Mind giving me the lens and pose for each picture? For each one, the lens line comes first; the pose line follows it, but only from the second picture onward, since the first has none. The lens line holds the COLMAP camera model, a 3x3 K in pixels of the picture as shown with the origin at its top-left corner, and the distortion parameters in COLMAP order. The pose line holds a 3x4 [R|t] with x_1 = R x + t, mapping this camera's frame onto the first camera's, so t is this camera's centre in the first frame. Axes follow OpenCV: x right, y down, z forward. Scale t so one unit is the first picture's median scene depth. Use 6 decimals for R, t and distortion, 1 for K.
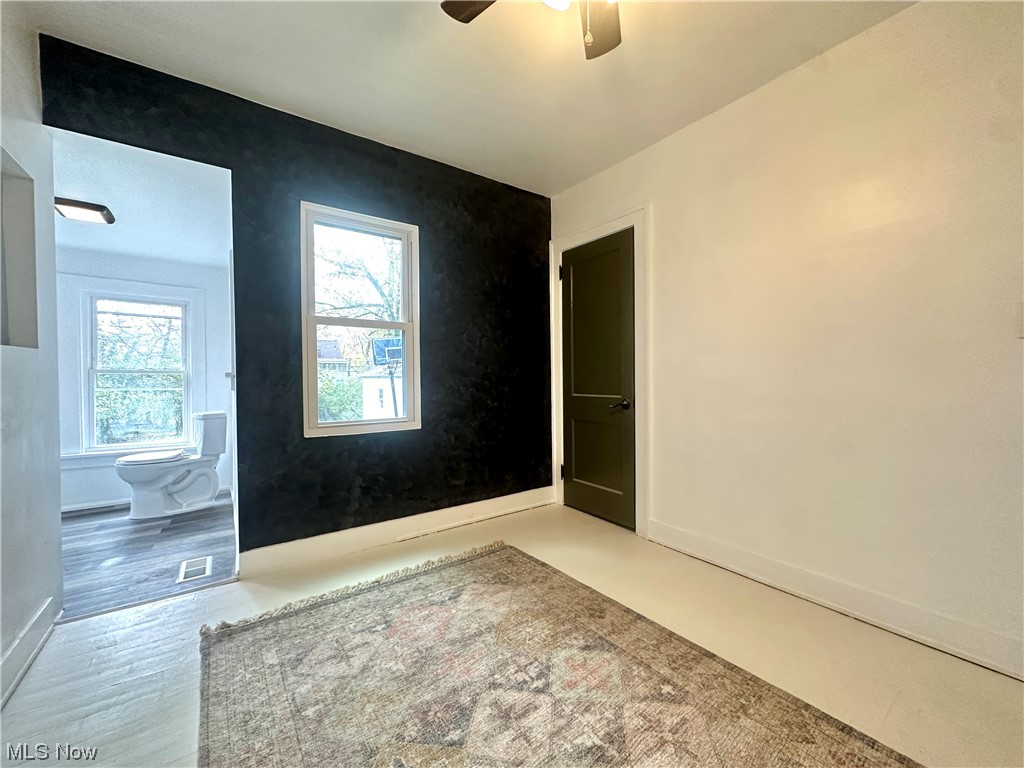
lens RADIAL K [[410.7, 0, 514.6], [0, 410.7, 380.9], [0, 0, 1]] dist [-0.002049, -0.000182]
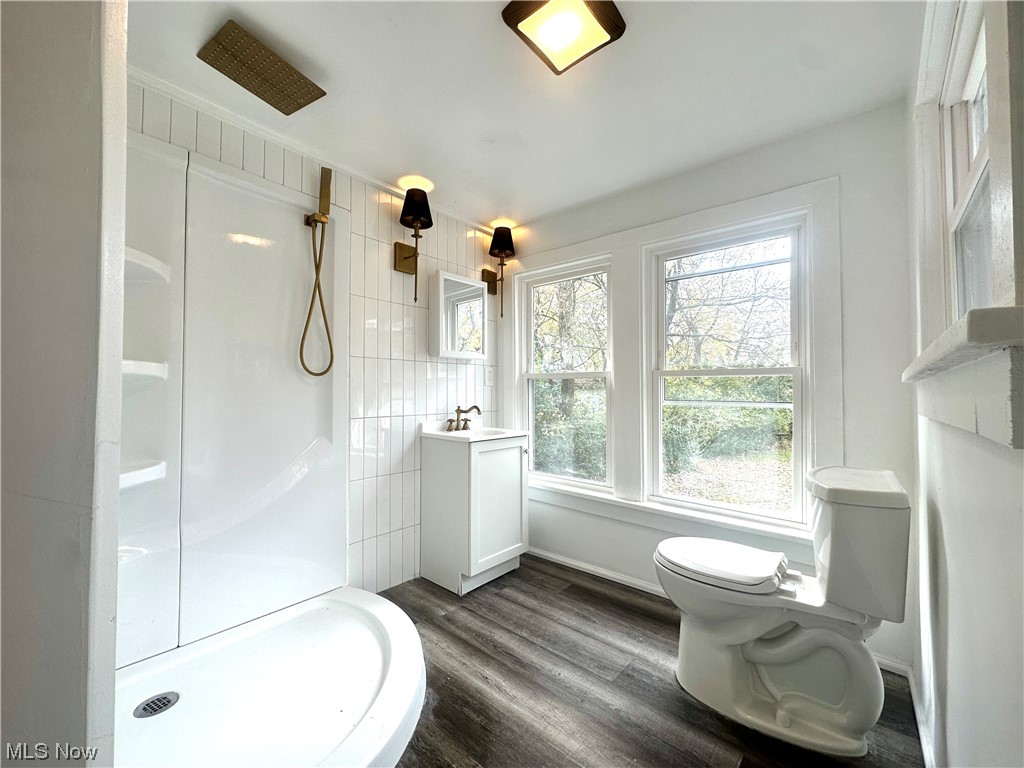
lens RADIAL K [[410.7, 0, 514.3], [0, 410.7, 380.7], [0, 0, 1]] dist [-0.002049, -0.000182]
pose [[0.223546, -0.015443, -0.974571, -0.474996], [-0.005266, 0.999841, -0.017051, -0.001232], [0.974679, 0.008943, 0.223429, 0.656196]]
